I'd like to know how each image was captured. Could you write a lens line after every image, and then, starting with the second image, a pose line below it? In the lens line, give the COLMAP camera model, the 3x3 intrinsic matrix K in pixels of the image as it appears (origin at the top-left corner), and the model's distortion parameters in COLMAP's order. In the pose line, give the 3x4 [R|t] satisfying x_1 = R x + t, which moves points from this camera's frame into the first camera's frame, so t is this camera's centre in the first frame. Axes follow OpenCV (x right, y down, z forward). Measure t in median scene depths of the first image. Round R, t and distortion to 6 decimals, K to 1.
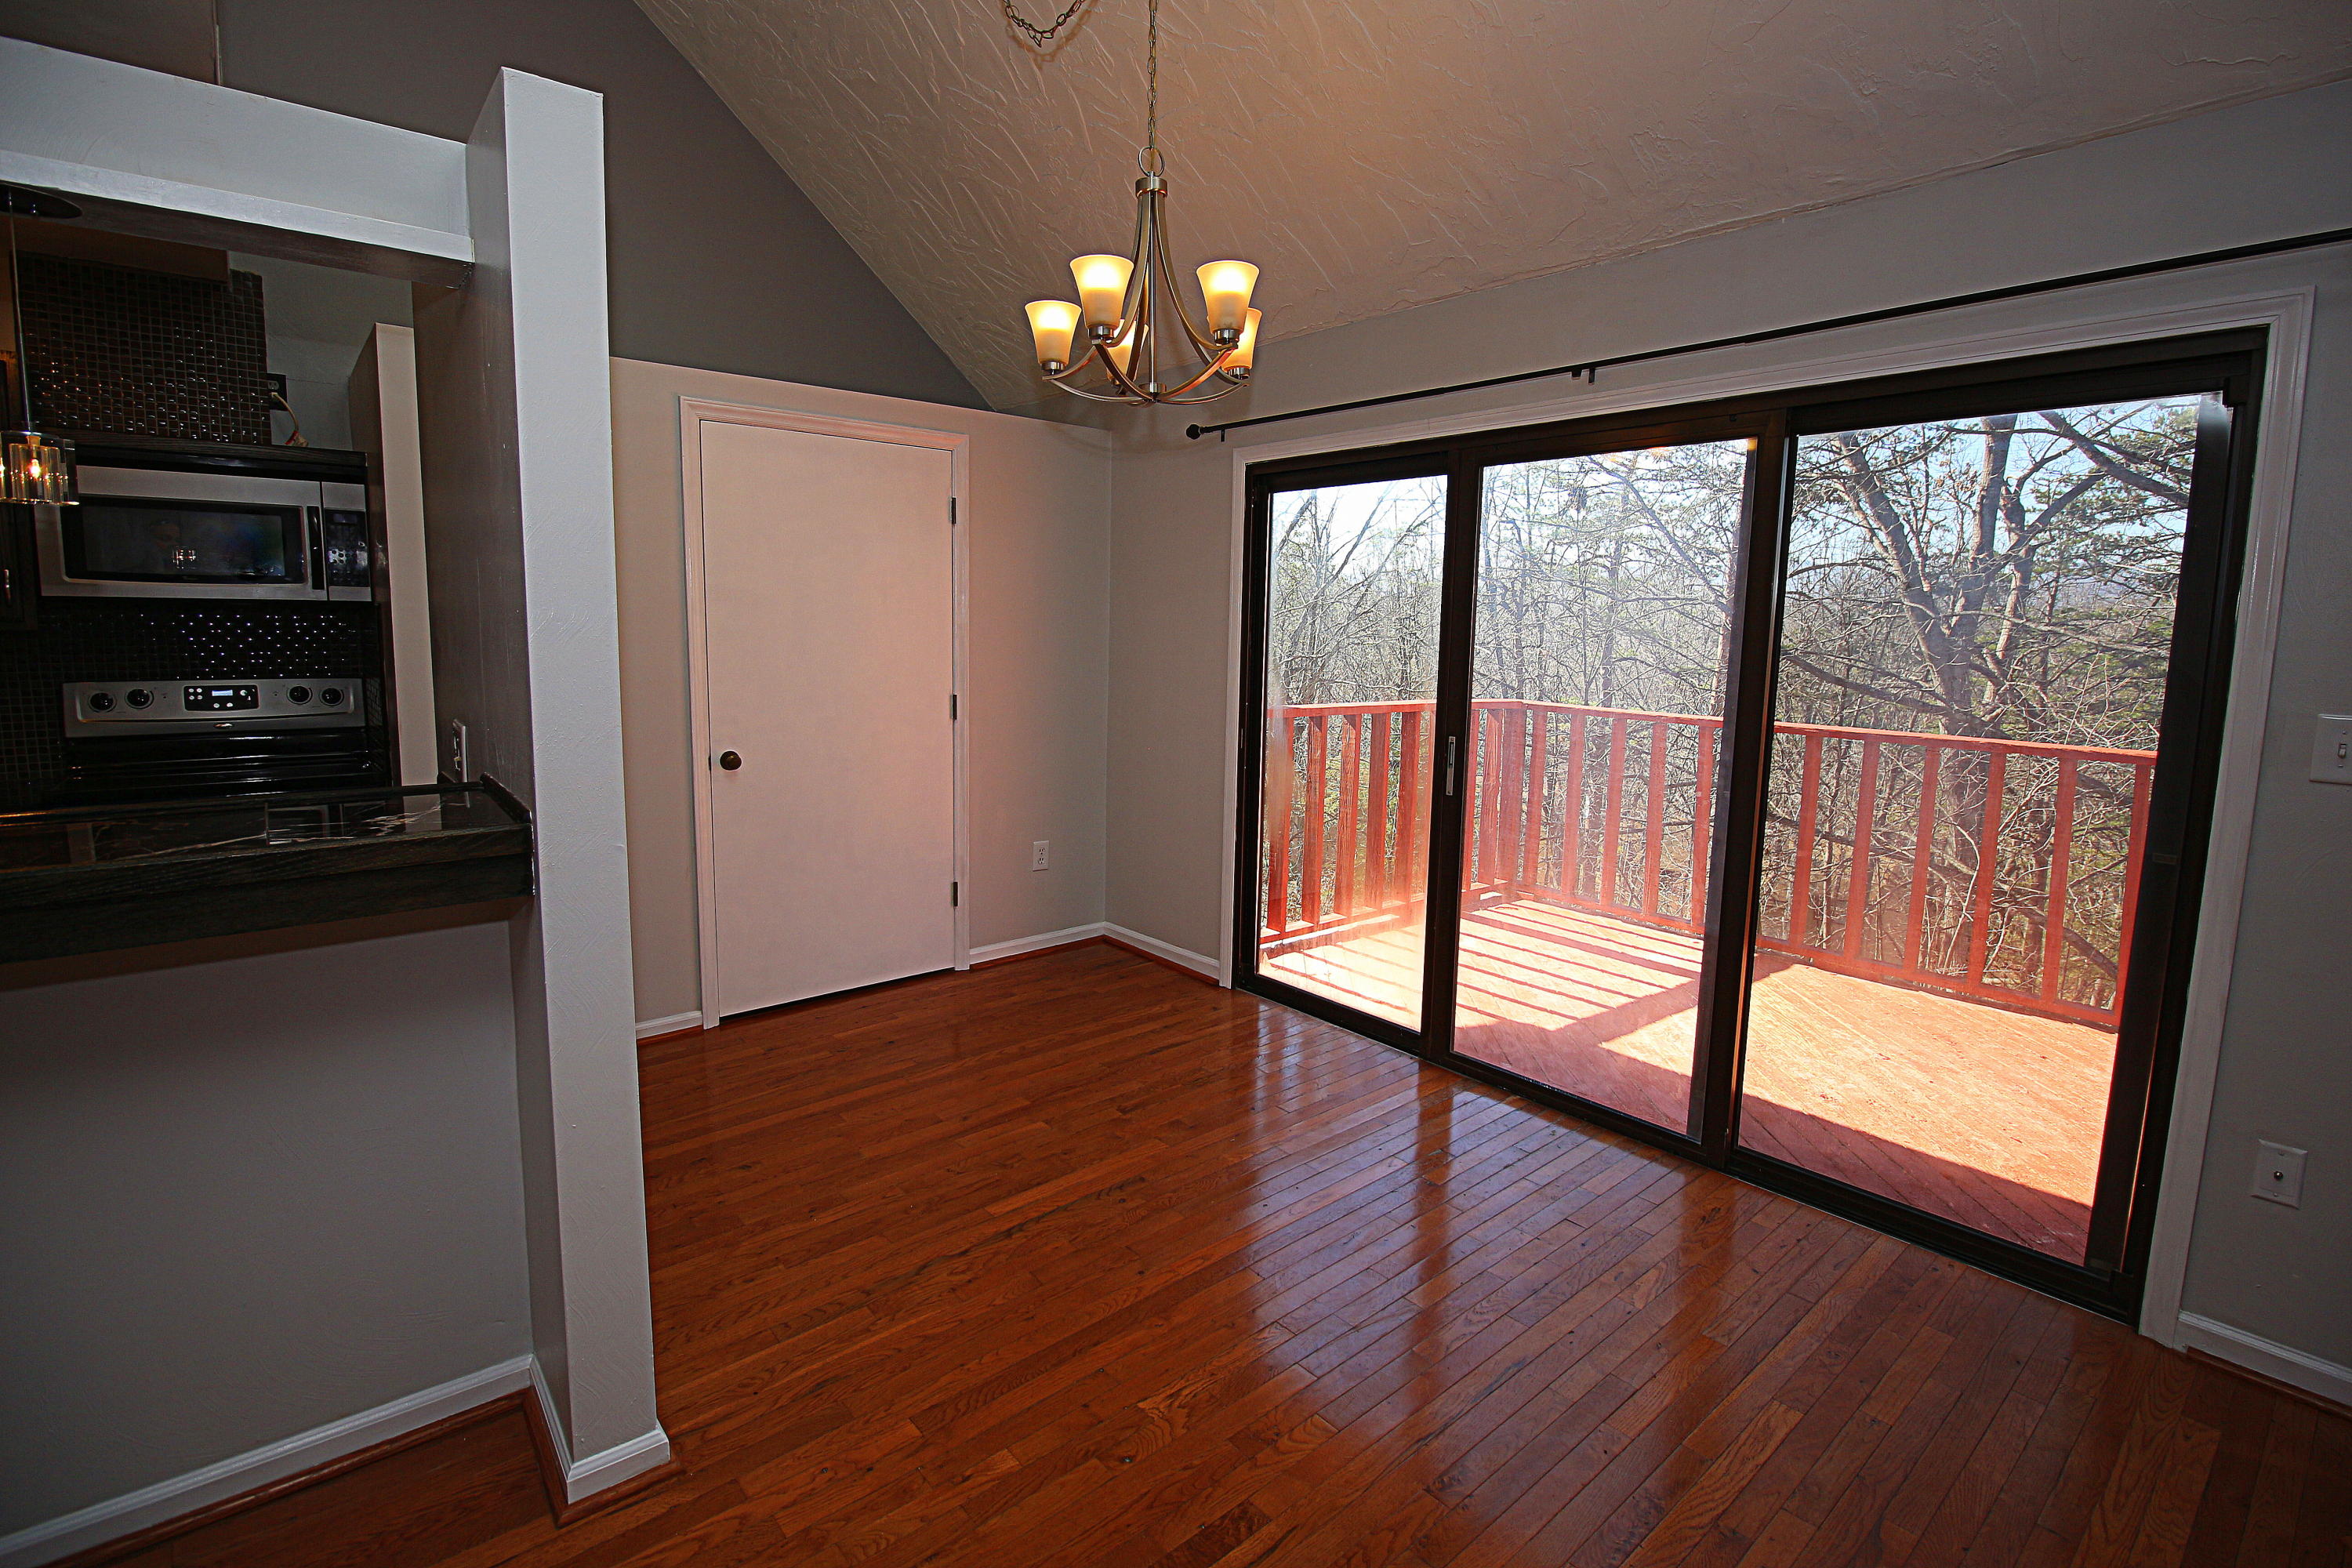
lens RADIAL K [[1089.1, 0, 1173.4], [0, 1089.1, 750.3], [0, 0, 1]] dist [0.001229, -0.011907]
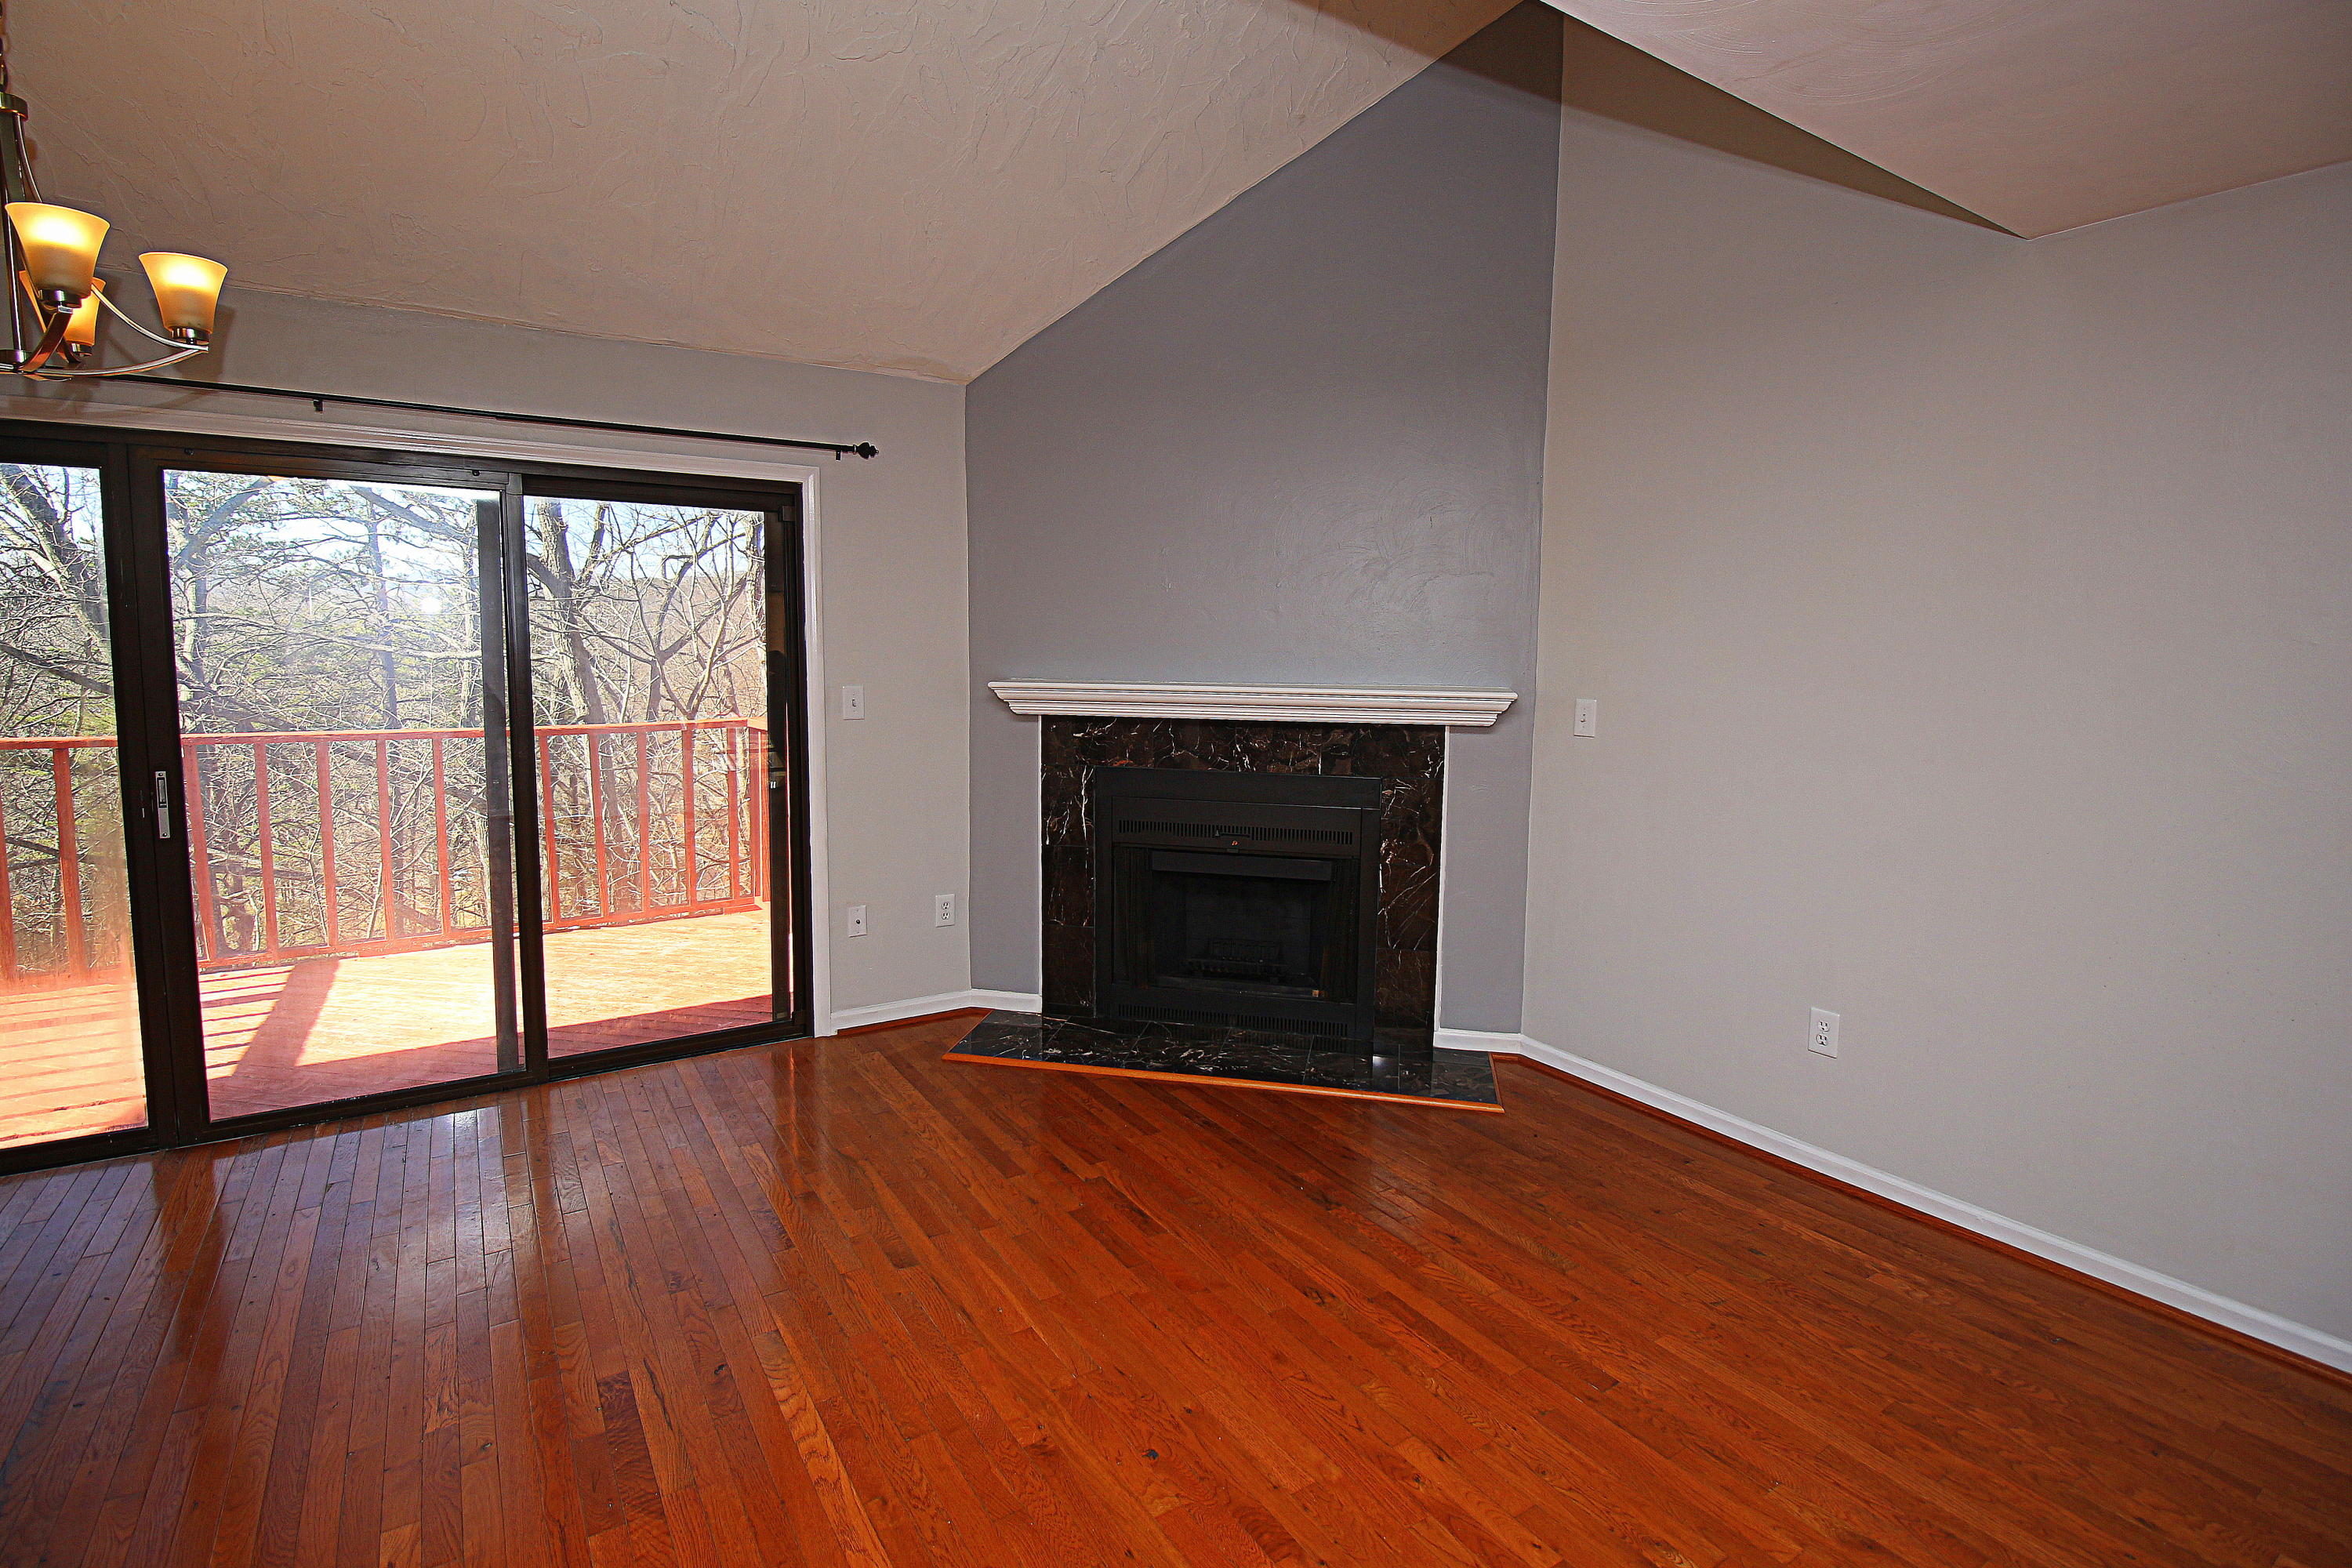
lens RADIAL K [[1138.1, 0, 1170.3], [0, 1138.1, 742.5], [0, 0, 1]] dist [0.025497, -0.014790]
pose [[0.132978, -0.099118, 0.986150, -0.442615], [0.108703, 0.990443, 0.084891, -0.020998], [-0.985140, 0.095909, 0.142481, 0.053909]]
